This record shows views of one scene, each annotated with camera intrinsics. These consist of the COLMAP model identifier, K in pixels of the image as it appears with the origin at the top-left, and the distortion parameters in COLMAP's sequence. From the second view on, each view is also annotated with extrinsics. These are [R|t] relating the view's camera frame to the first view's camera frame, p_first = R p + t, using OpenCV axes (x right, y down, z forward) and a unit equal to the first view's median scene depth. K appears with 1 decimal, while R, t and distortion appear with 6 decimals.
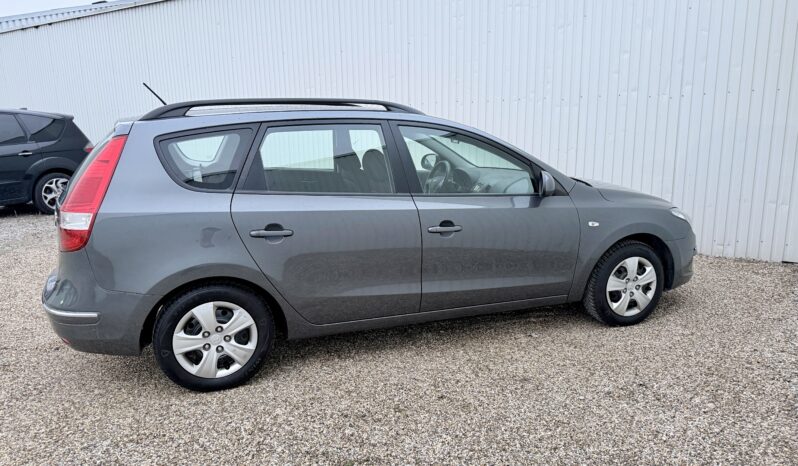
lens RADIAL K [[576.5, 0, 399.0], [0, 576.5, 230.4], [0, 0, 1]] dist [0.071063, -0.055734]
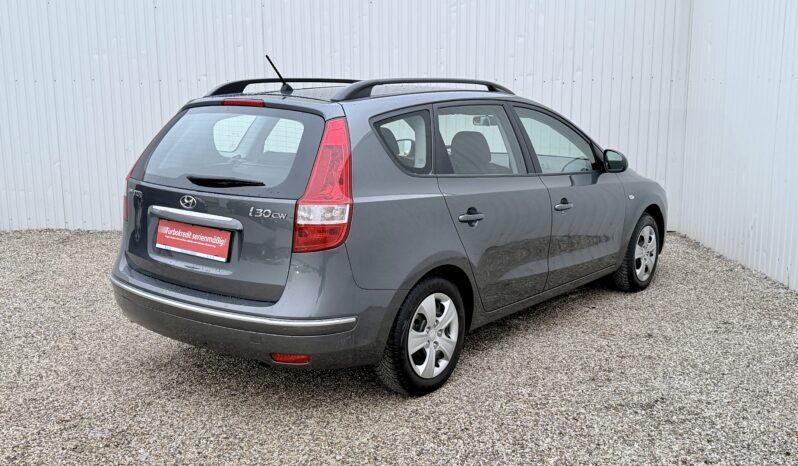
lens RADIAL K [[796.8, 0, 399.1], [0, 796.8, 235.7], [0, 0, 1]] dist [0.081181, 0.000000]
pose [[0.848438, -0.081650, 0.522959, -0.868623], [0.096131, 0.995369, -0.000552, 0.021239], [-0.520492, 0.050741, 0.852358, -0.057683]]
